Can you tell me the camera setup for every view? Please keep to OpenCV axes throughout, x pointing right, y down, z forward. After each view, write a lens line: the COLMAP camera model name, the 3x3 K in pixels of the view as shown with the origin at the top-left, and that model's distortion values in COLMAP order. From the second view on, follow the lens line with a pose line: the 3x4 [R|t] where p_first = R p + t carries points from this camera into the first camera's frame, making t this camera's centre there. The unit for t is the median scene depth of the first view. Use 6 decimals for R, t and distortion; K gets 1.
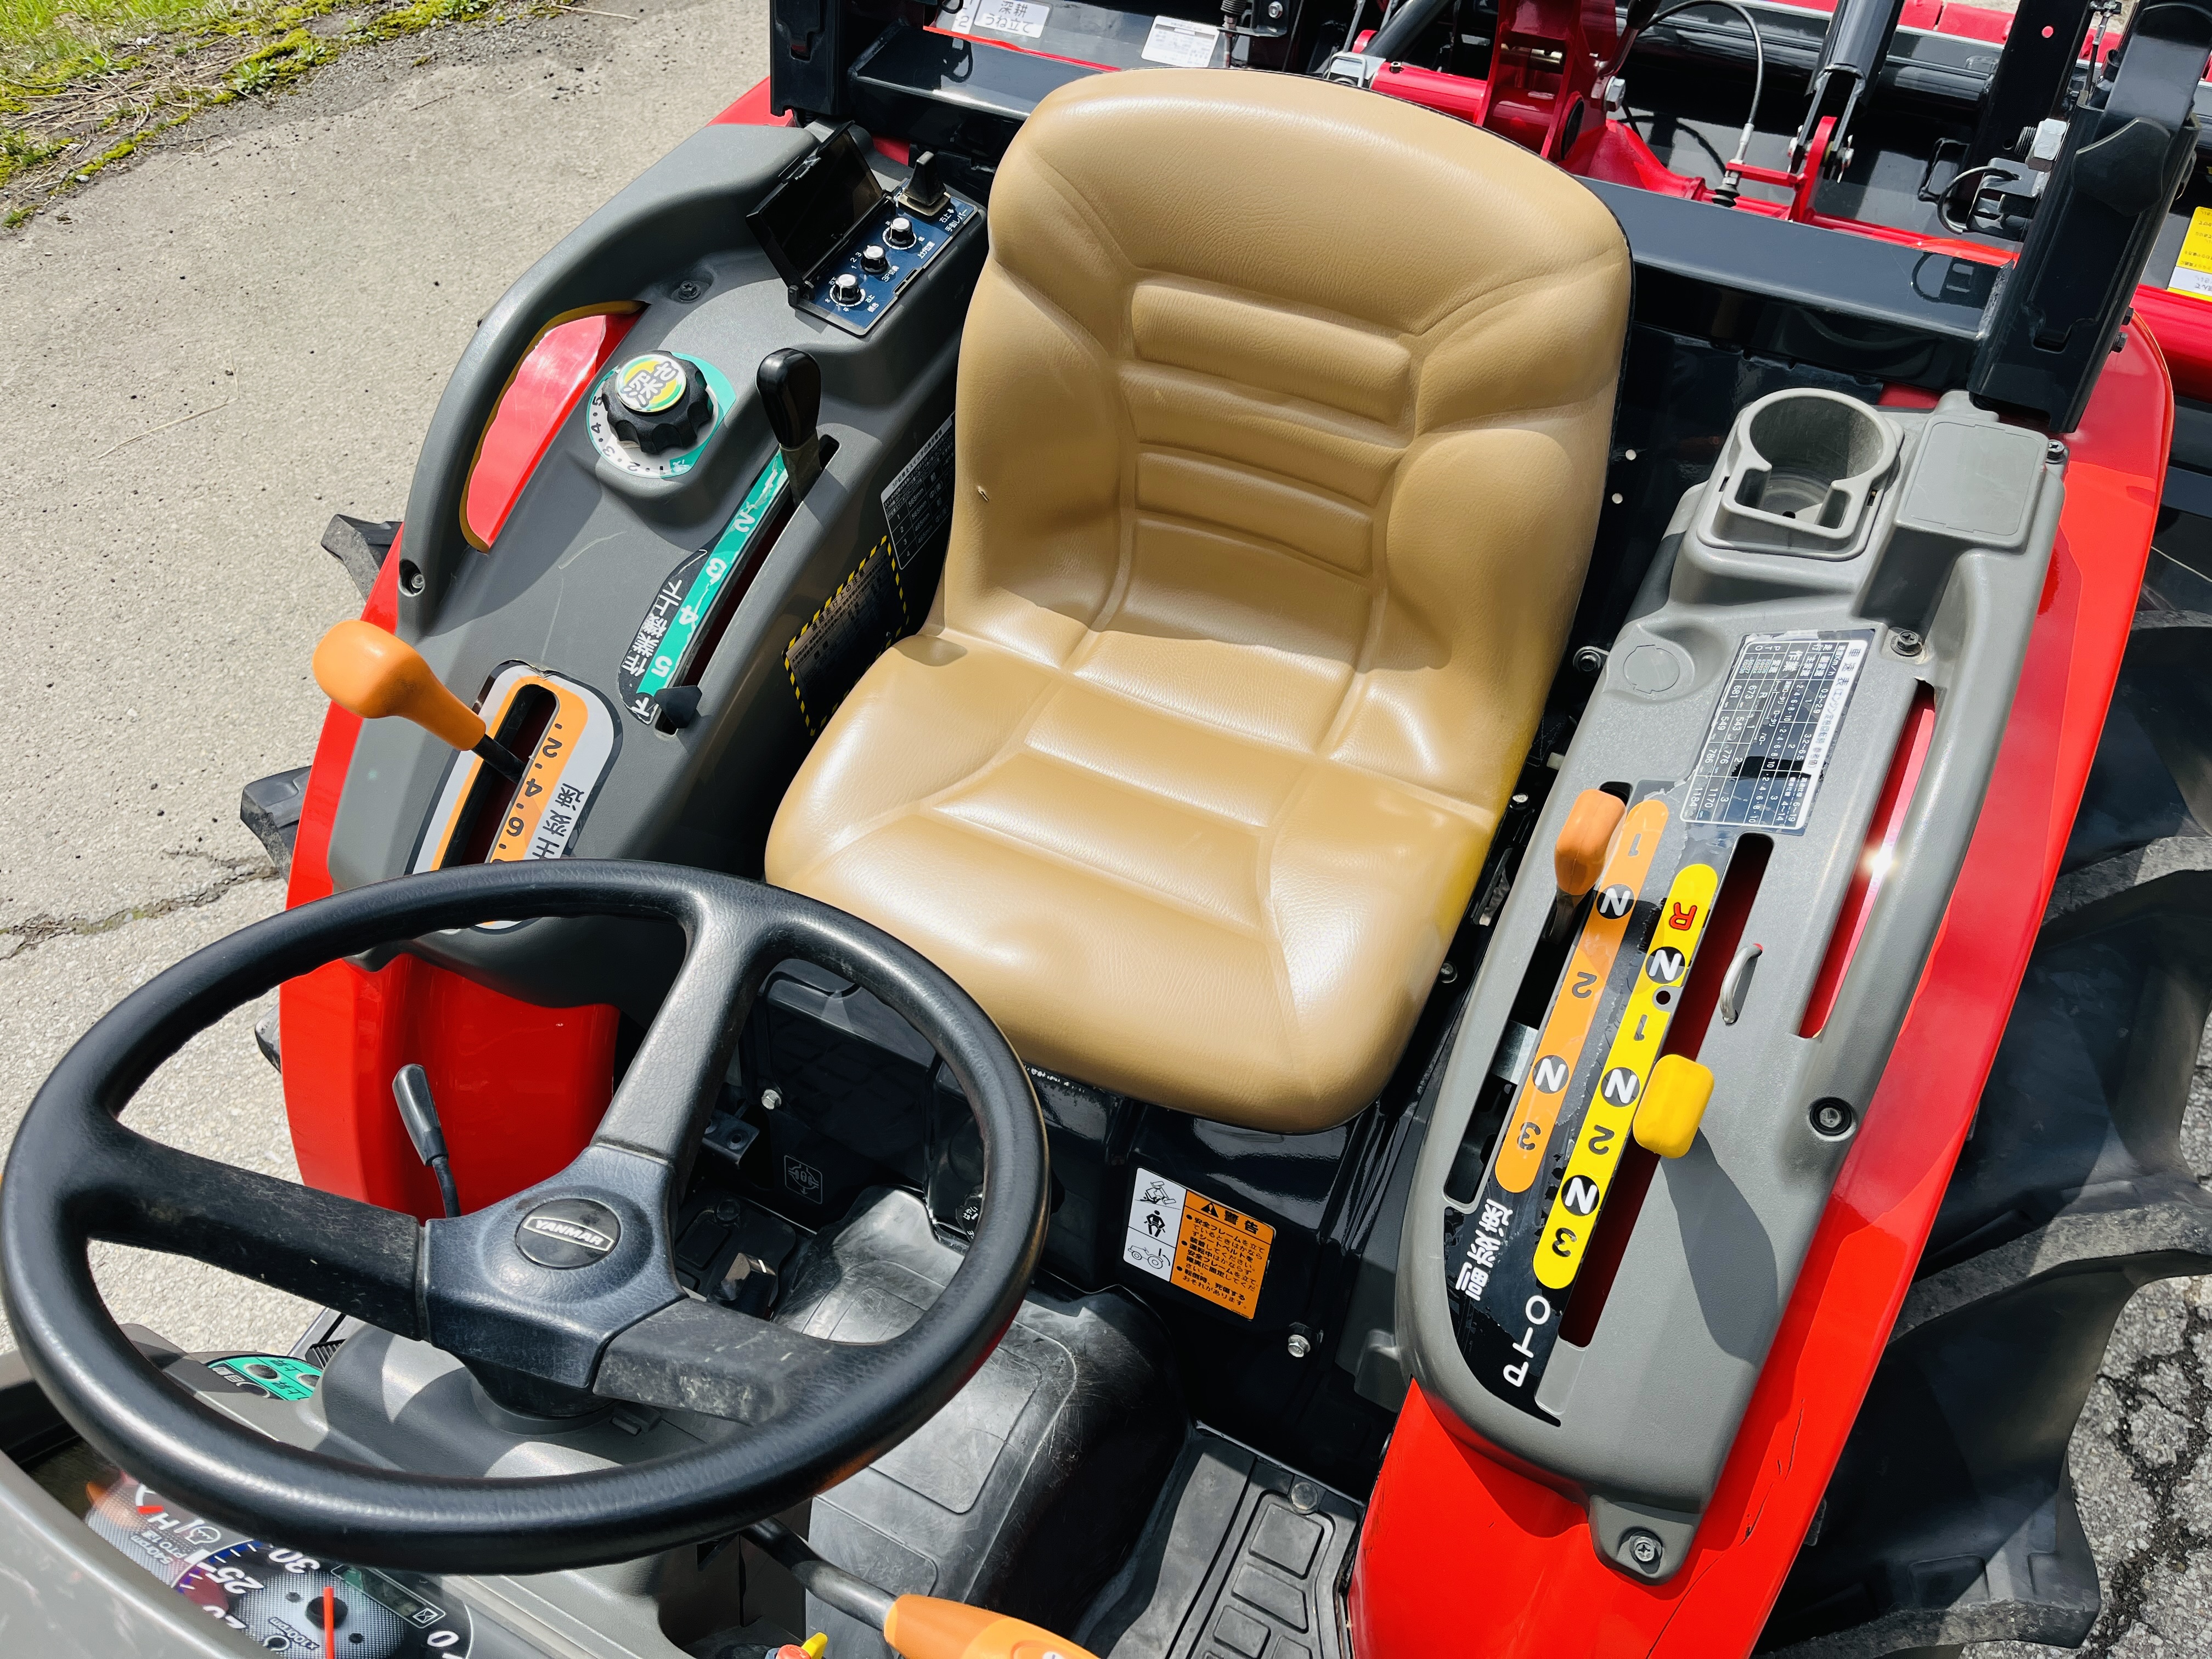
lens RADIAL K [[1697.3, 0, 1104.5], [0, 1697.3, 826.8], [0, 0, 1]] dist [0.064804, -0.098706]
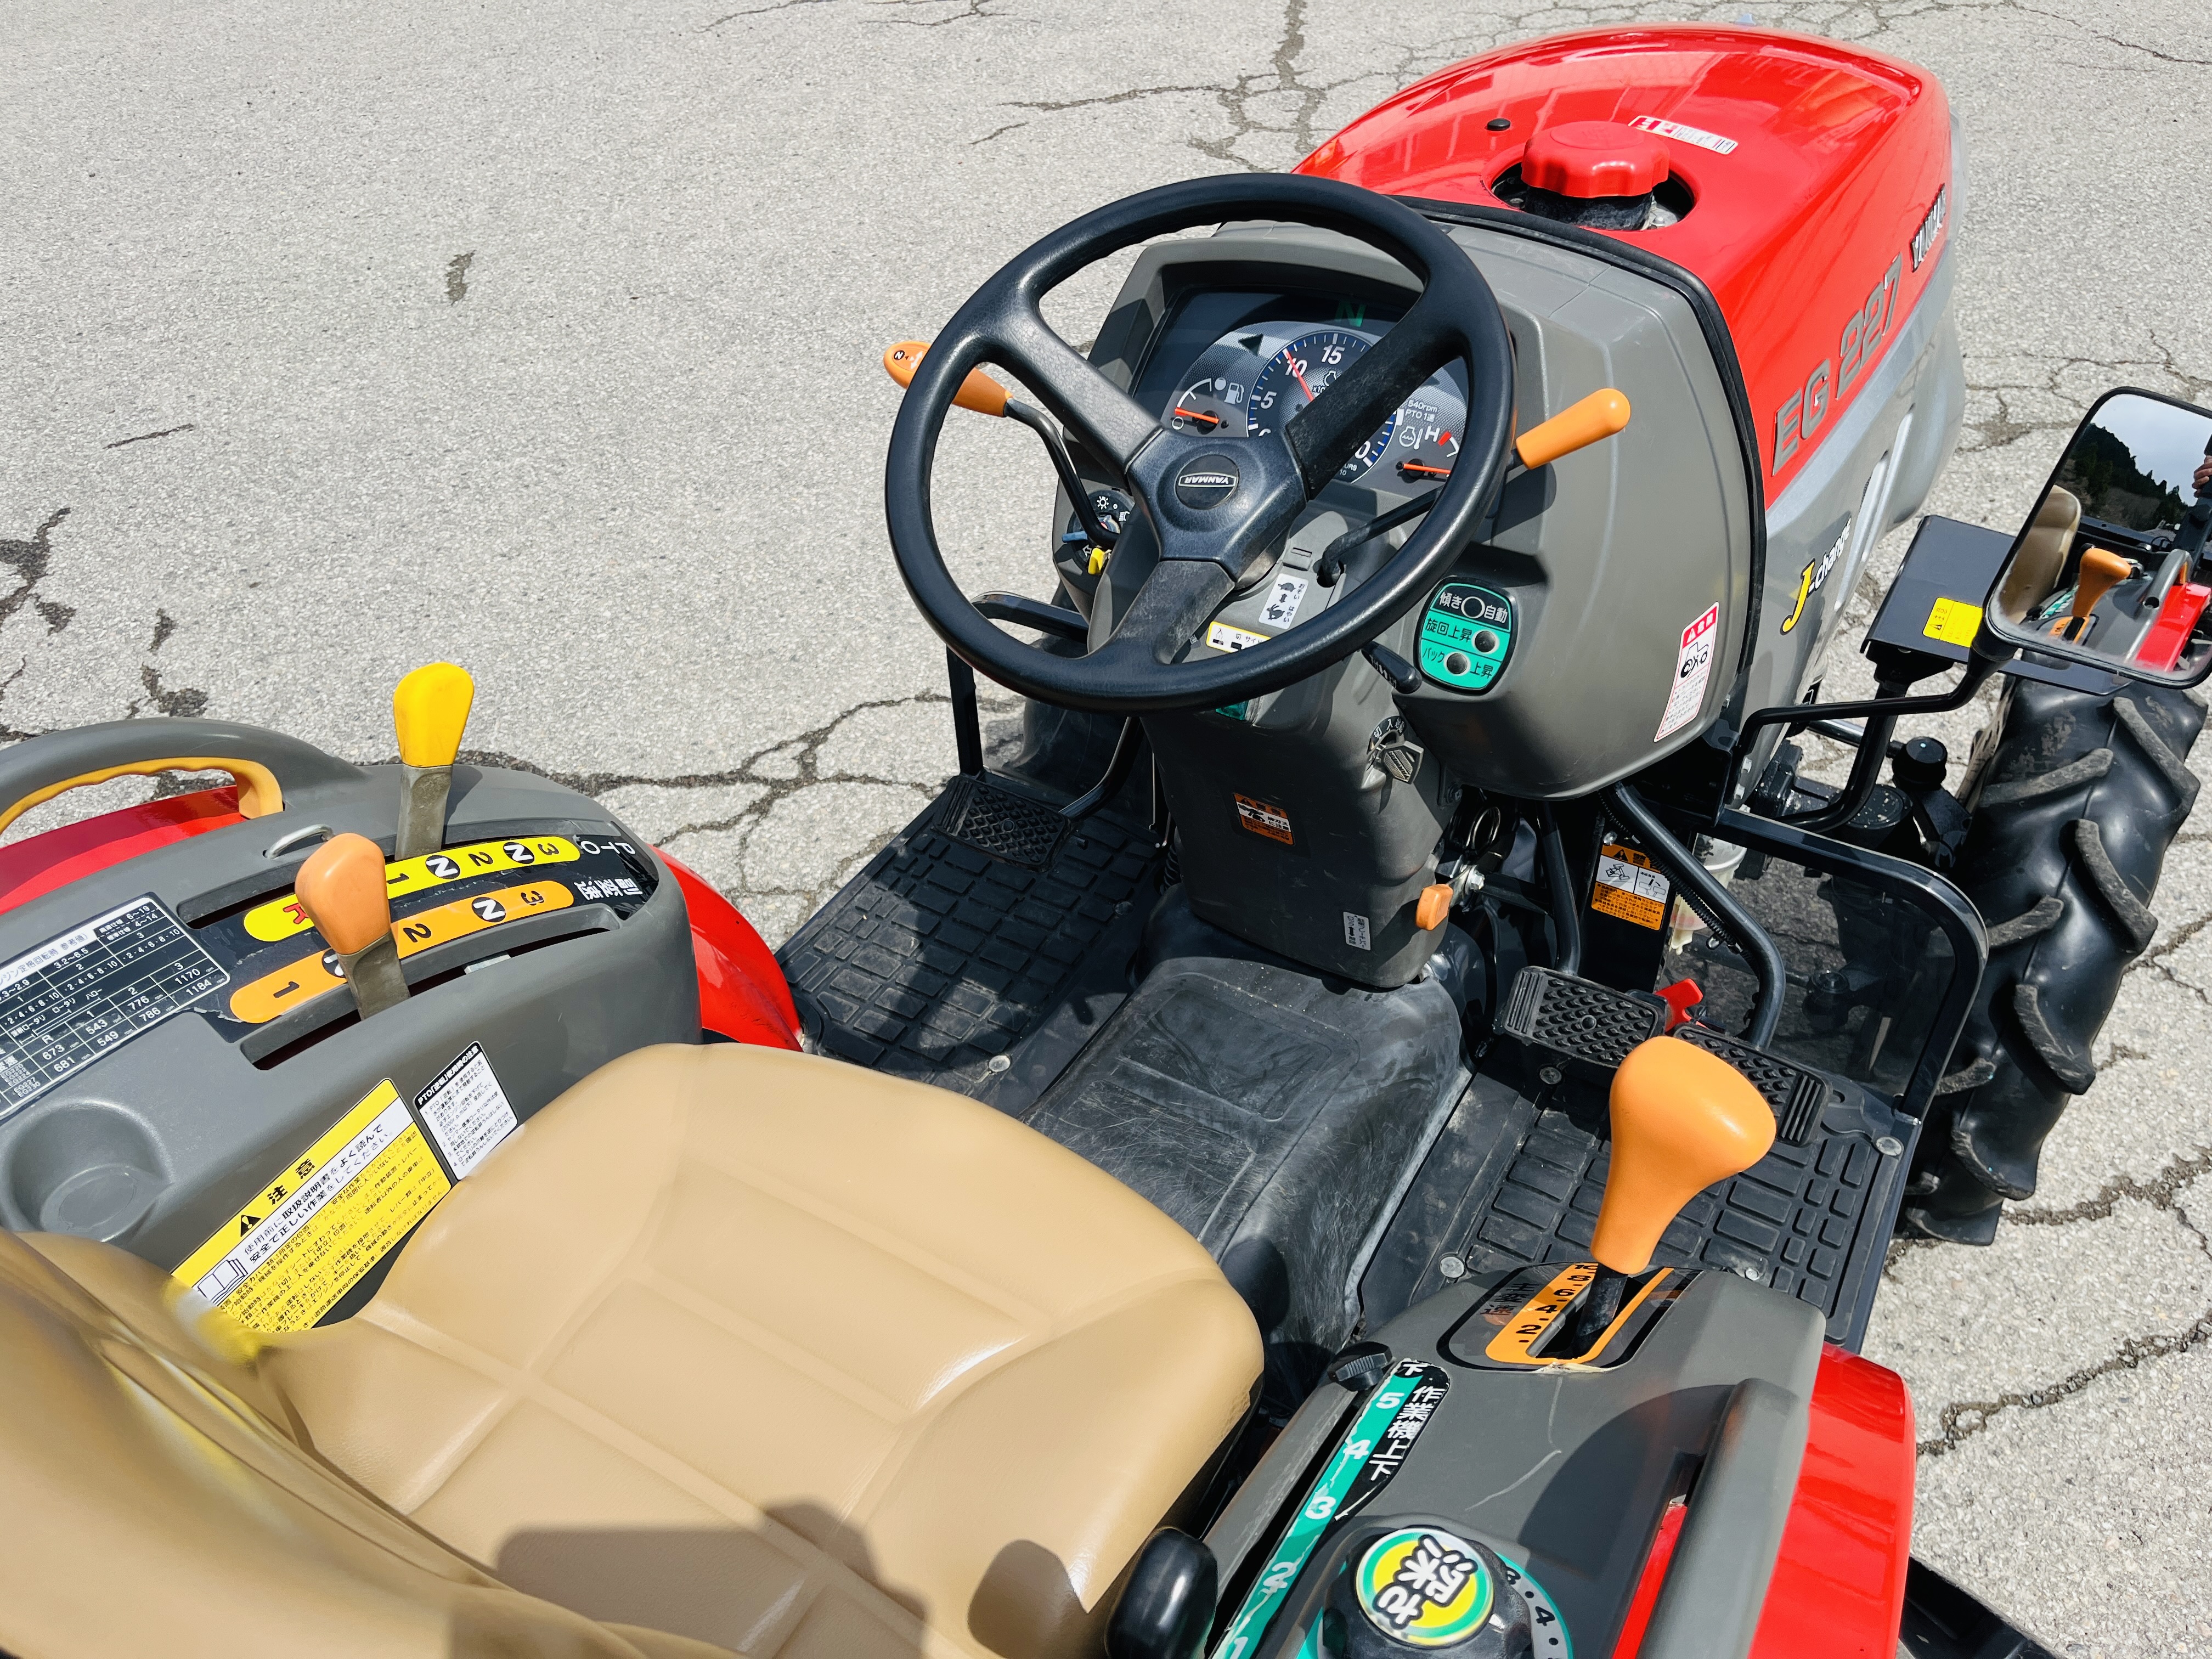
lens RADIAL K [[1697.3, 0, 1107.0], [0, 1697.3, 828.6], [0, 0, 1]] dist [0.064804, -0.098706]
pose [[-0.992841, 0.008112, 0.119168, -0.271618], [0.118068, -0.084335, 0.989418, -0.897782], [0.018076, 0.996404, 0.082774, 0.842269]]
